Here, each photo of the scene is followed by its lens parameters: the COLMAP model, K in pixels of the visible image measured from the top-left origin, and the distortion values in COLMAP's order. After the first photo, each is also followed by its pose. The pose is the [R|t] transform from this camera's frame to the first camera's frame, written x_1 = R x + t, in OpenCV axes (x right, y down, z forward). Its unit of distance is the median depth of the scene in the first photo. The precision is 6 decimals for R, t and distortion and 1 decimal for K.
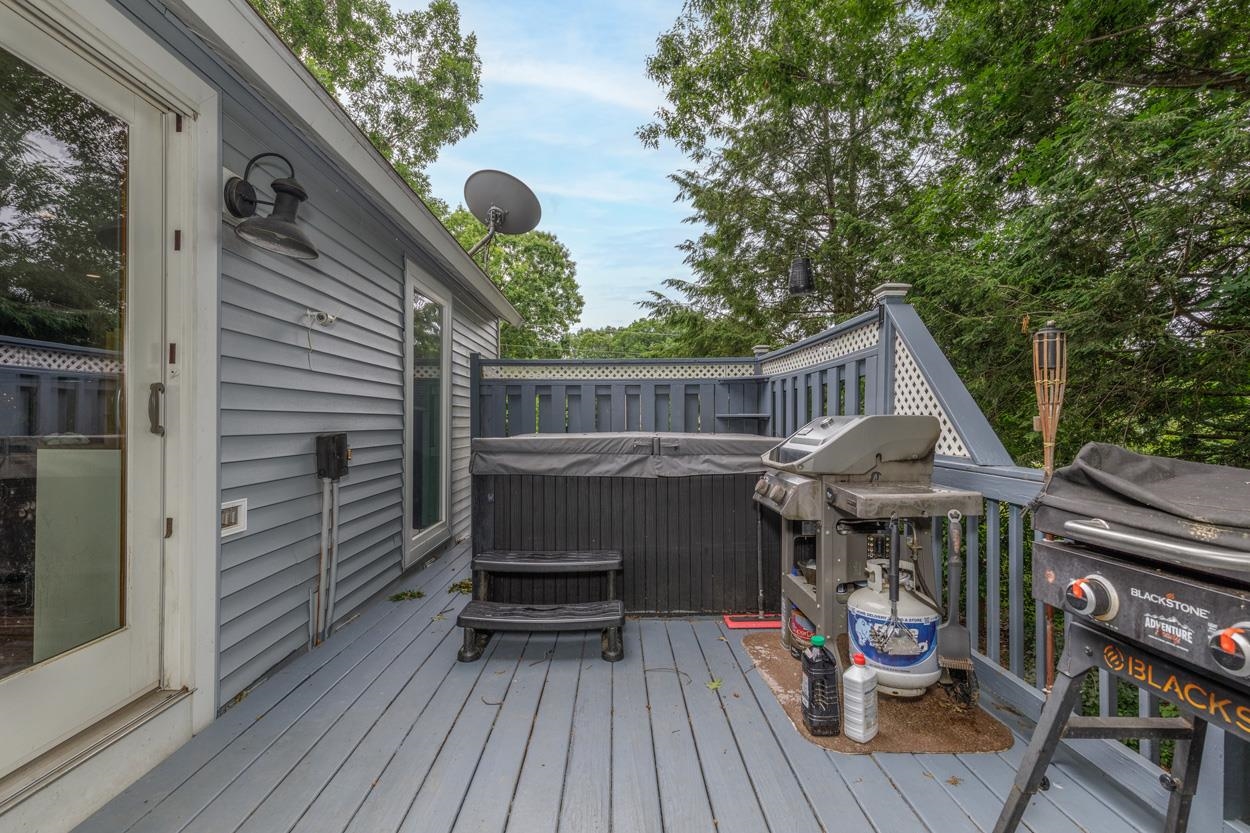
lens RADIAL K [[554.5, 0, 622.7], [0, 554.5, 415.5], [0, 0, 1]] dist [0.003198, -0.000045]
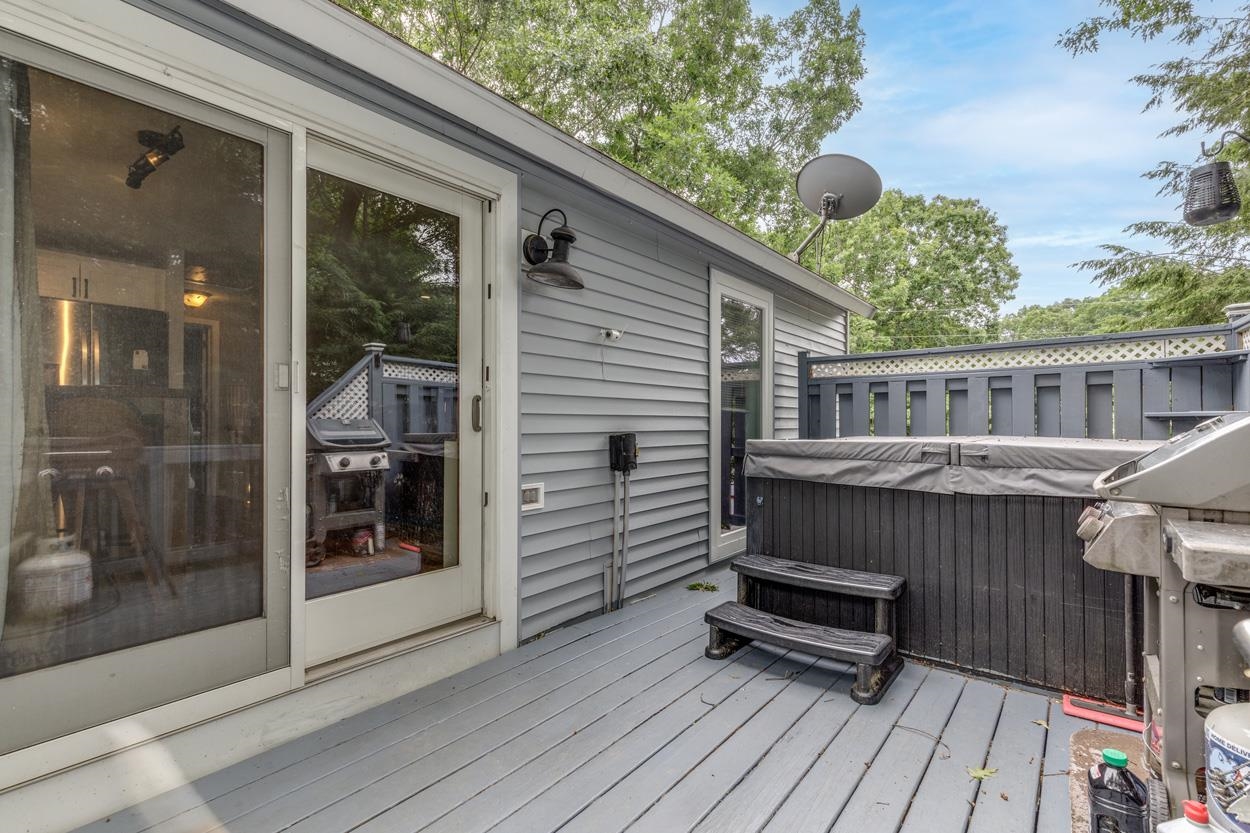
lens RADIAL K [[570.5, 0, 625.0], [0, 570.5, 416.5], [0, 0, 1]] dist [0.000869, -0.000061]
pose [[0.771890, -0.007263, -0.635714, 0.216305], [0.007030, 0.999971, -0.002889, 0.000909], [0.635717, -0.002239, 0.771919, 0.073723]]
